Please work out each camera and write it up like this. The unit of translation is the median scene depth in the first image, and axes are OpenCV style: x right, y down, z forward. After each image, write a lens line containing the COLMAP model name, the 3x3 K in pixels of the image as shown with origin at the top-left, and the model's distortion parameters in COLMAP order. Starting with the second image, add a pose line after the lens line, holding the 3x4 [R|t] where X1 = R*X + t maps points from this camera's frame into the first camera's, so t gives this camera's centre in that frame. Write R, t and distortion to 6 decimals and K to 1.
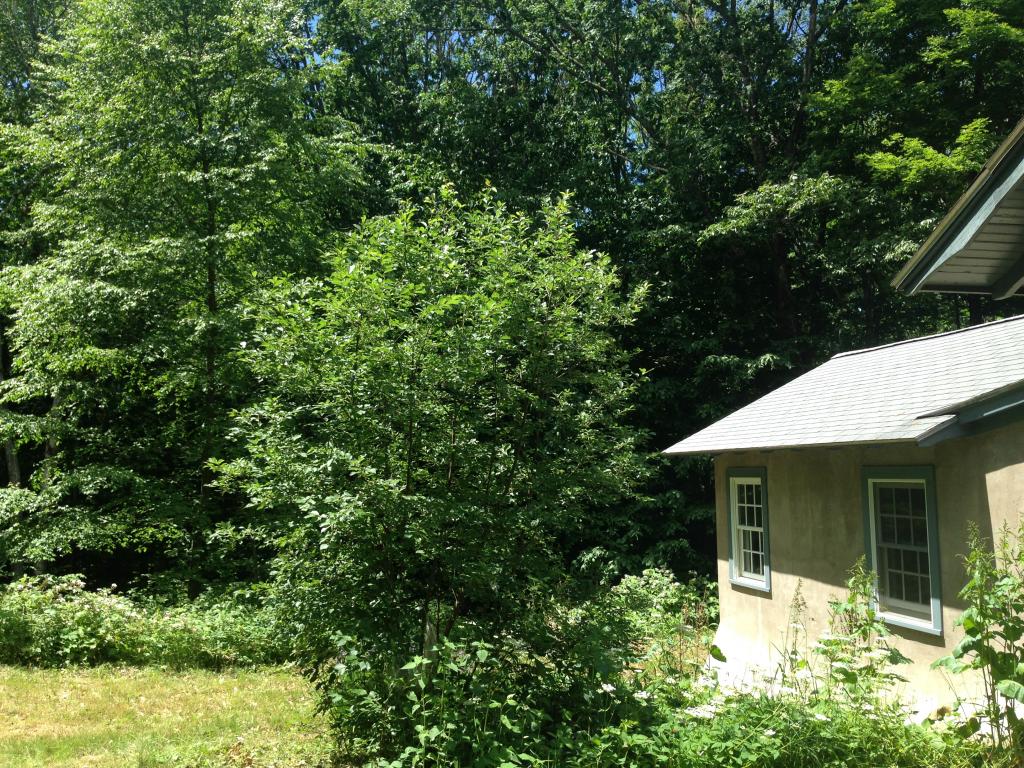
lens RADIAL K [[975.0, 0, 512.0], [0, 975.0, 384.0], [0, 0, 1]] dist [0.200453, -0.390023]
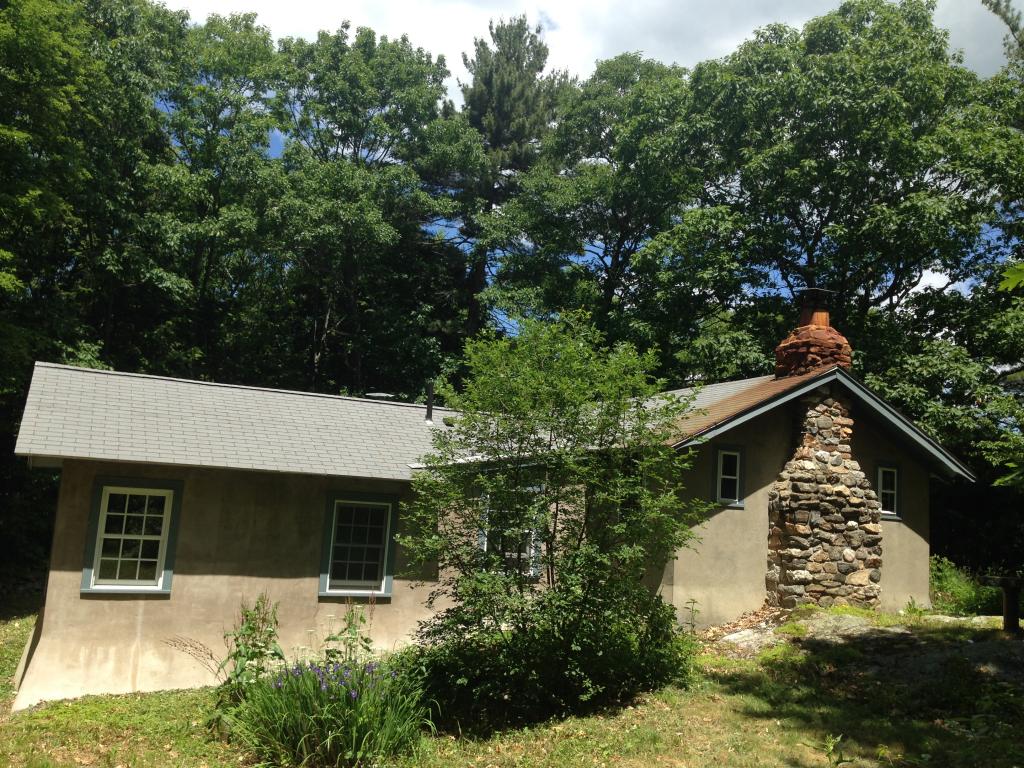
lens RADIAL K [[975.0, 0, 512.0], [0, 975.0, 384.0], [0, 0, 1]] dist [0.200453, -0.390023]
pose [[-0.220953, 0.118443, 0.968065, -0.870362], [-0.153425, 0.976018, -0.154435, 0.087704], [-0.963141, -0.182649, -0.197482, 0.830752]]
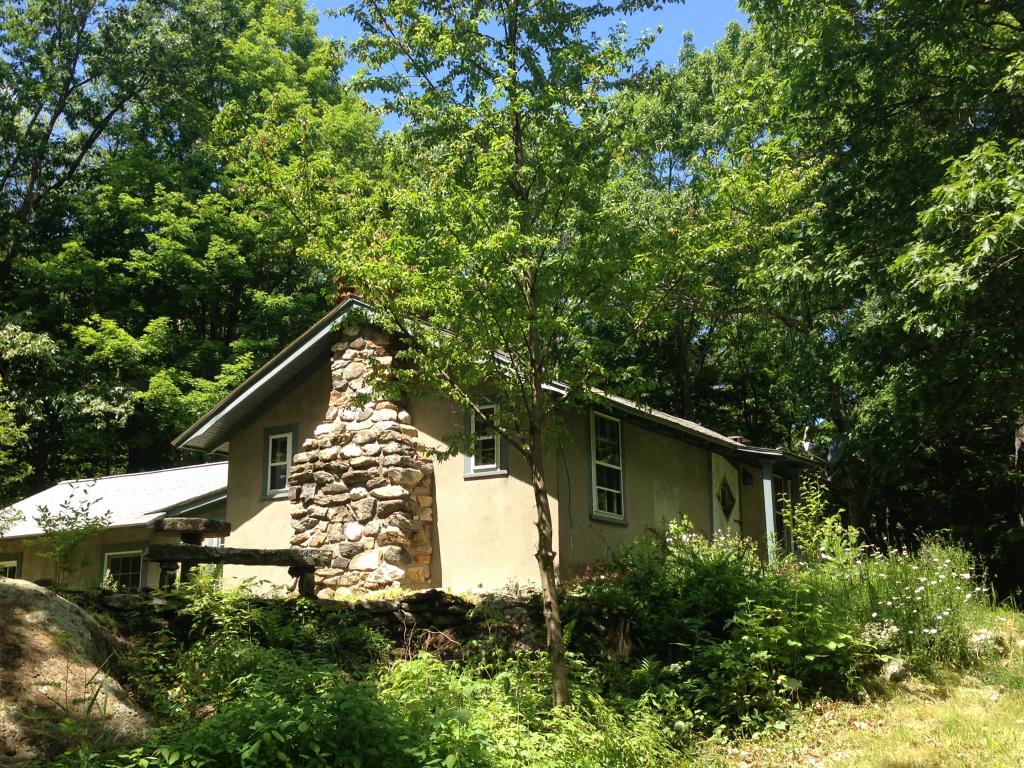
lens RADIAL K [[1201.3, 0, 512.0], [0, 1201.3, 384.0], [0, 0, 1]] dist [0.001318, -0.008286]
pose [[0.708233, 0.153645, 0.689057, -0.456623], [-0.059822, 0.985581, -0.158278, 0.073235], [-0.703440, 0.070877, 0.707212, -0.713591]]
